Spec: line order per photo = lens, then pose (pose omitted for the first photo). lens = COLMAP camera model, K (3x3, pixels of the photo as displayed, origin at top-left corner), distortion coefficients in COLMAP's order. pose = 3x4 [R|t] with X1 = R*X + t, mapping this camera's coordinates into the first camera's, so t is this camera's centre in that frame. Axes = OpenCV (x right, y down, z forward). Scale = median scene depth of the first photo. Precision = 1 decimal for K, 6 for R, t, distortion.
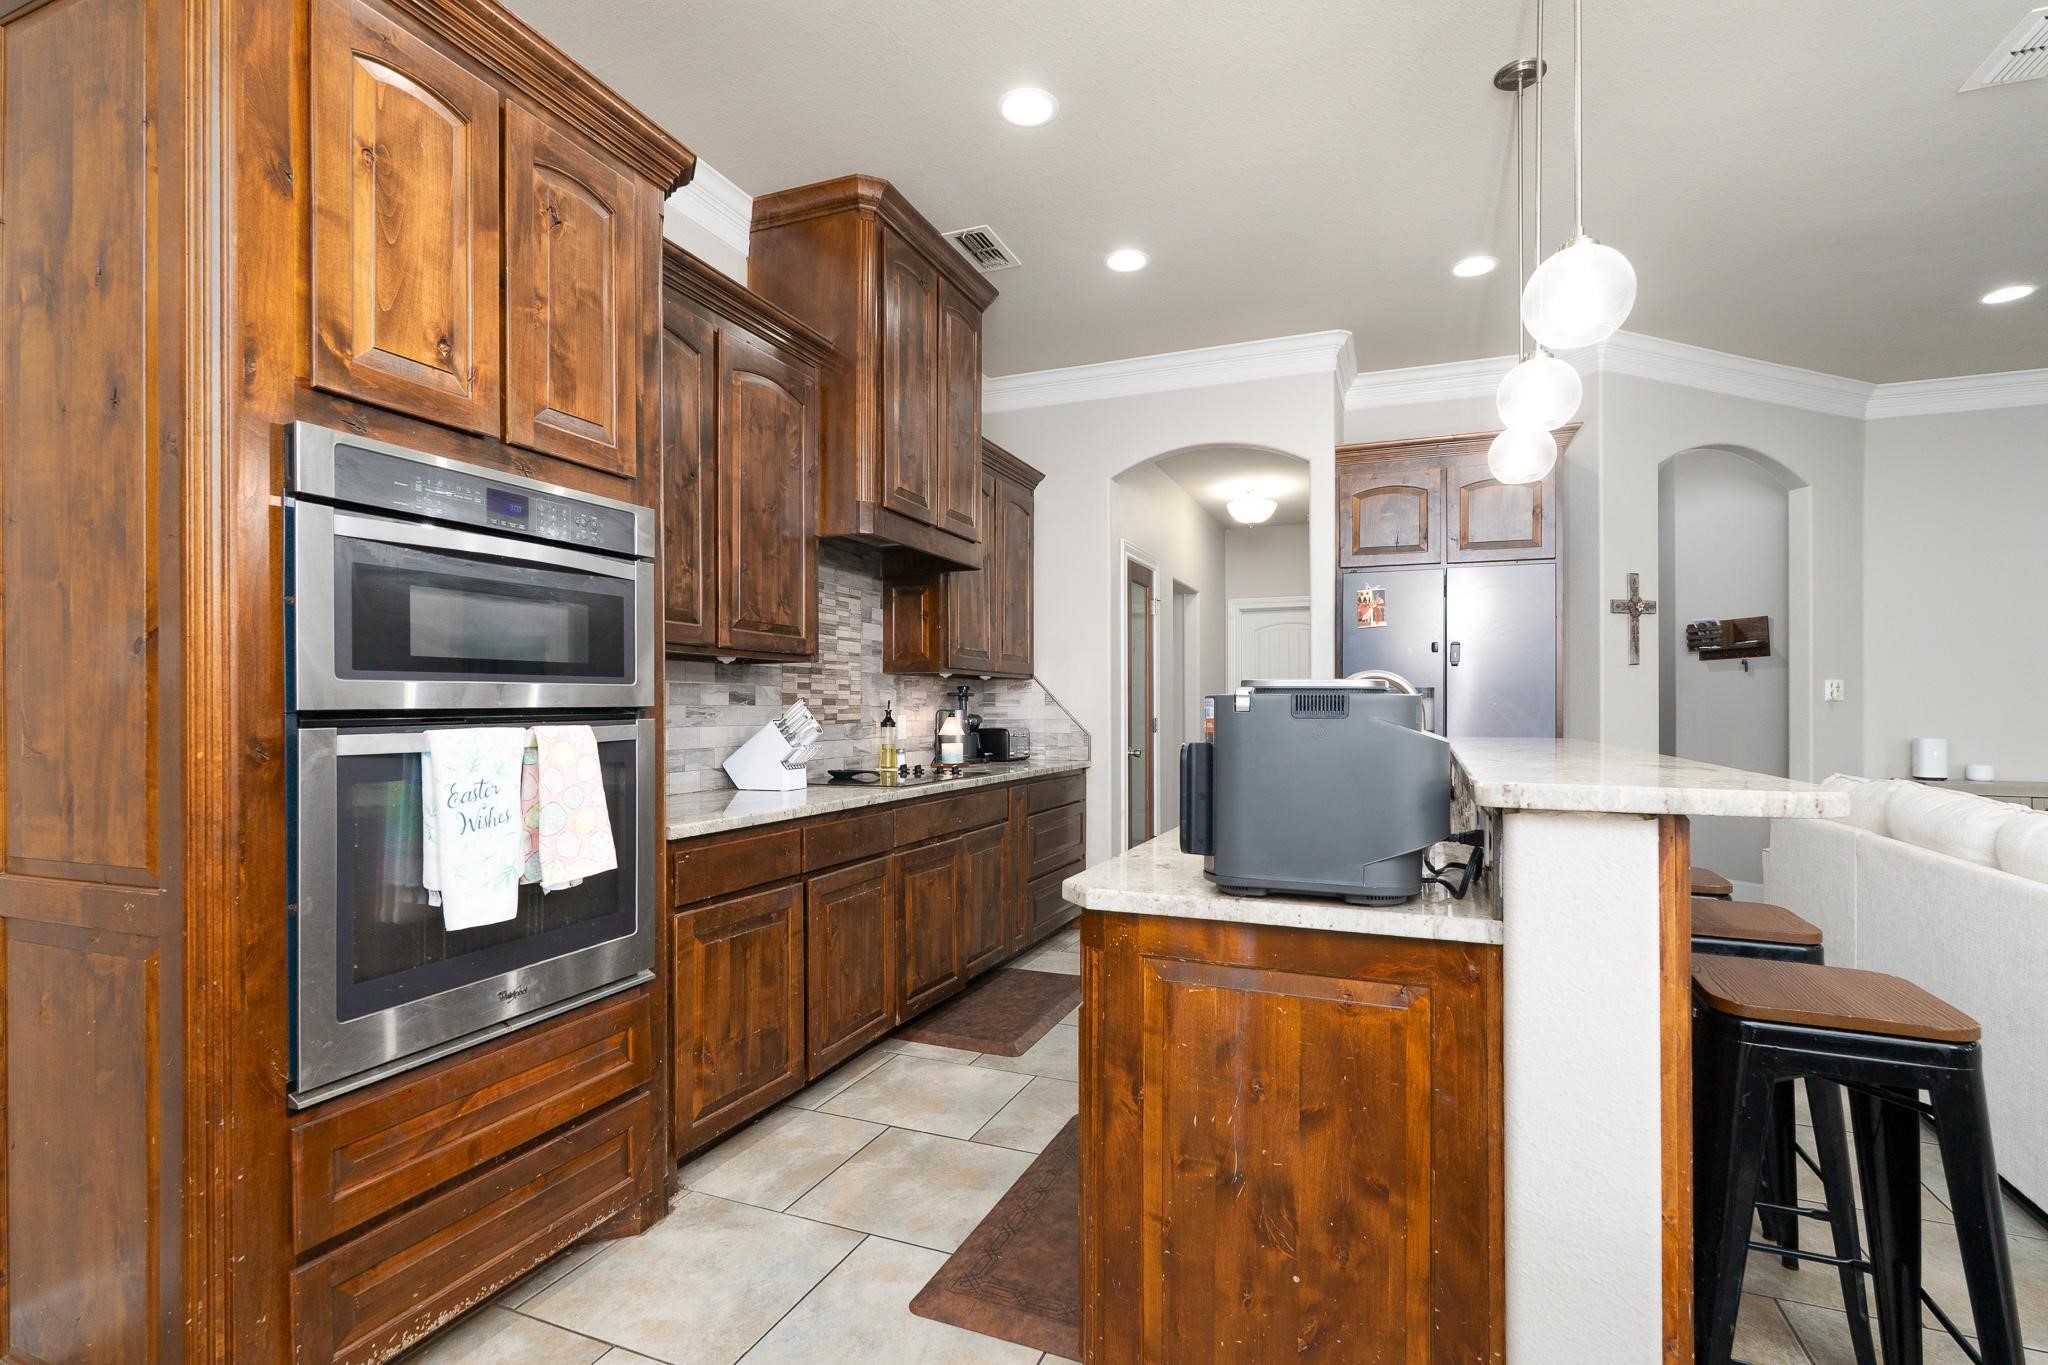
lens RADIAL K [[966.1, 0, 1015.3], [0, 966.1, 695.3], [0, 0, 1]] dist [-0.001280, -0.000195]
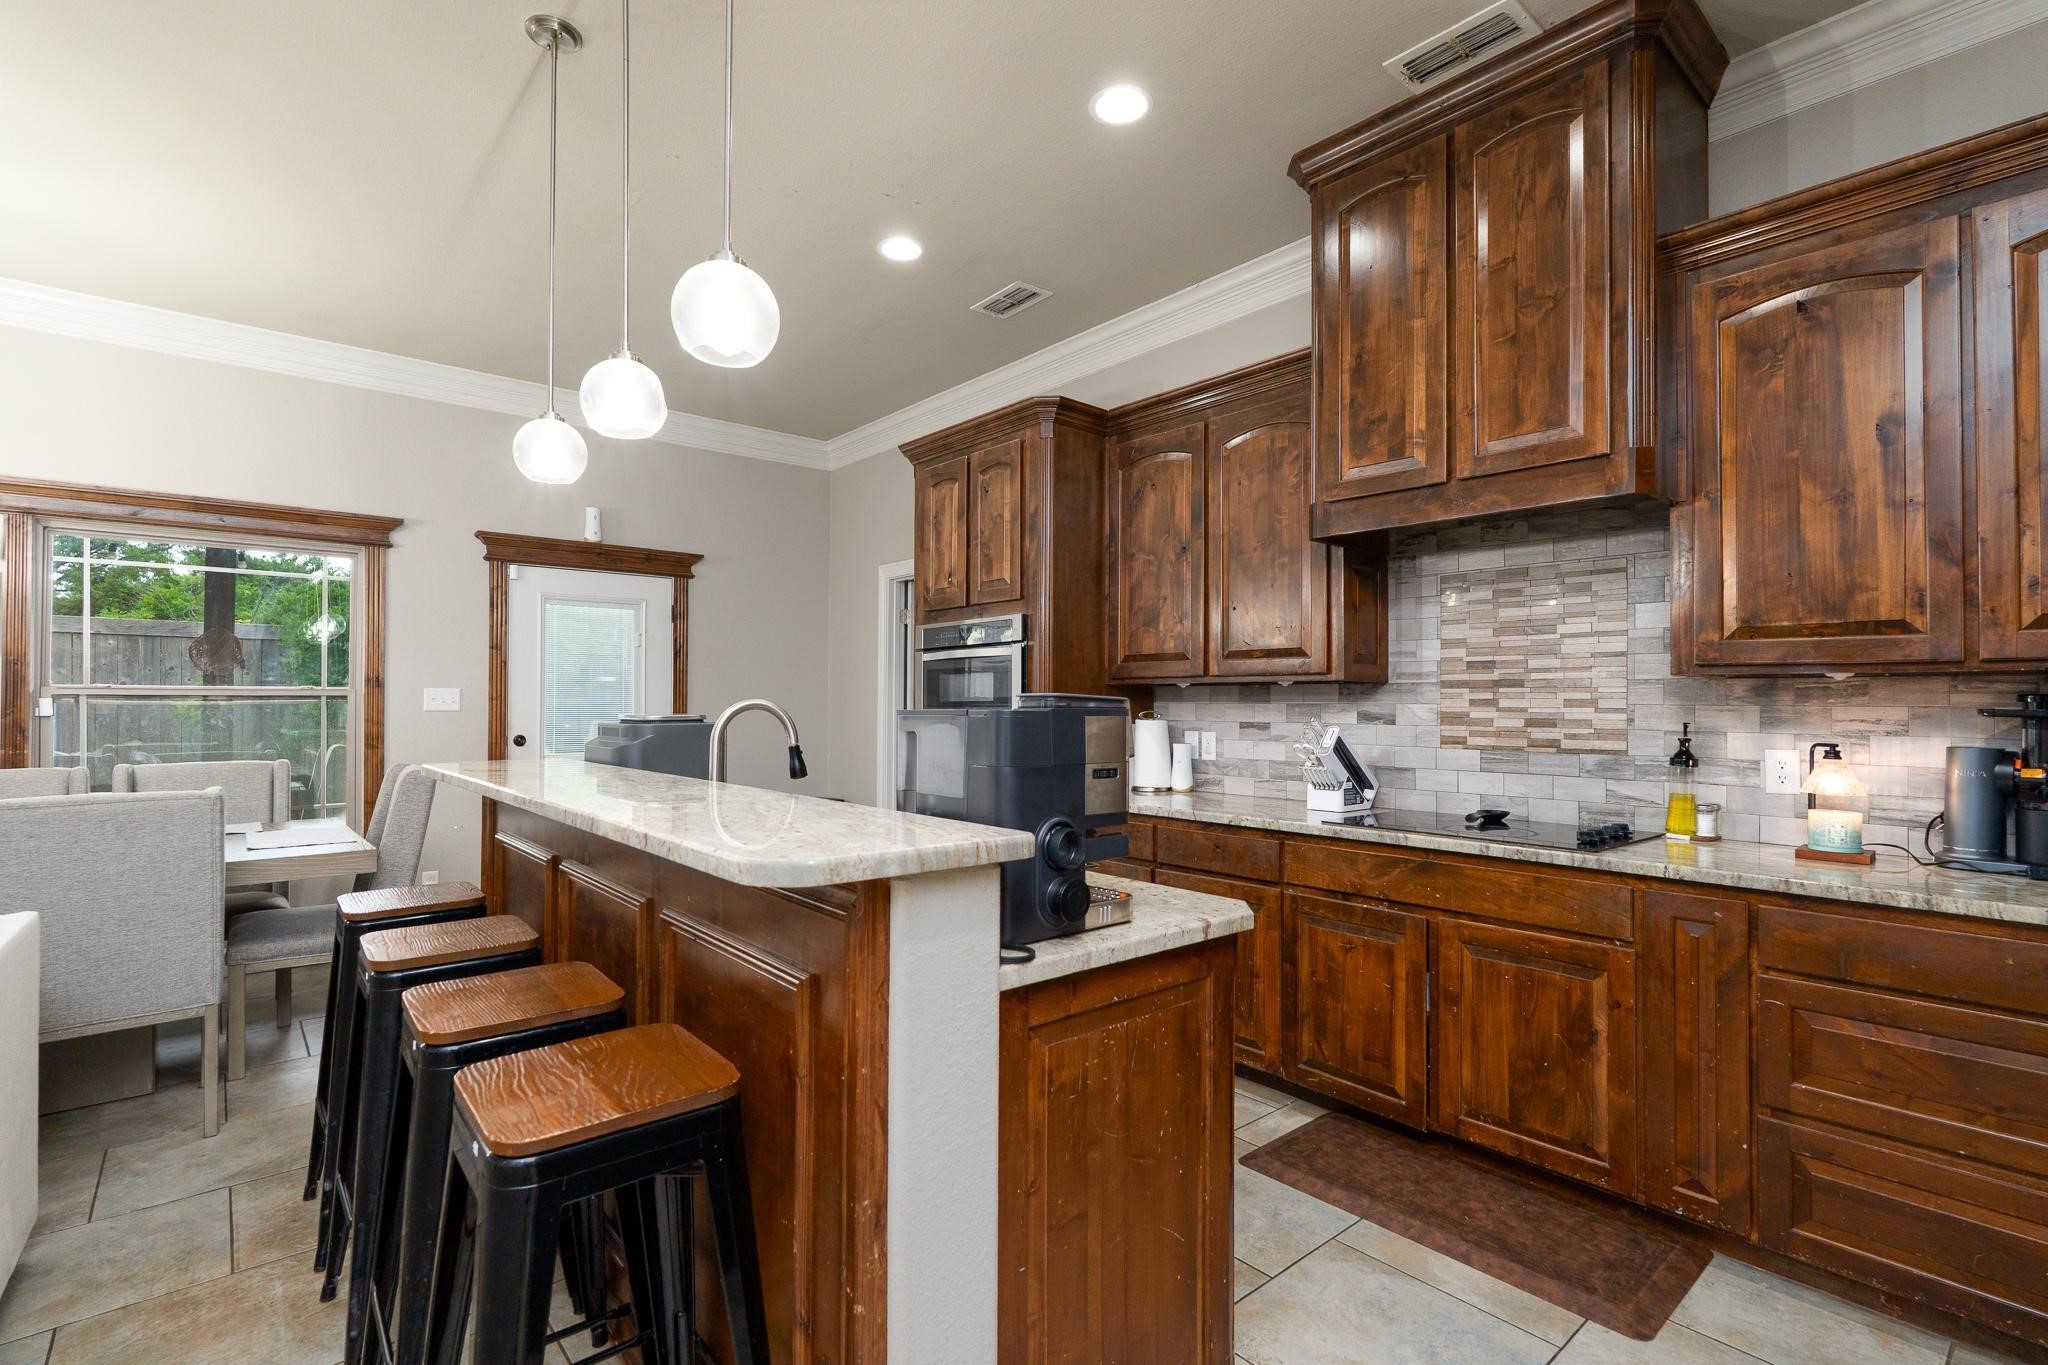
lens RADIAL K [[966.1, 0, 1024.4], [0, 966.1, 692.2], [0, 0, 1]] dist [-0.001280, -0.000195]
pose [[-0.459293, -0.007653, -0.888252, 0.662802], [0.012072, 0.999817, -0.014856, -0.010875], [0.888203, -0.017546, -0.459116, 0.995488]]
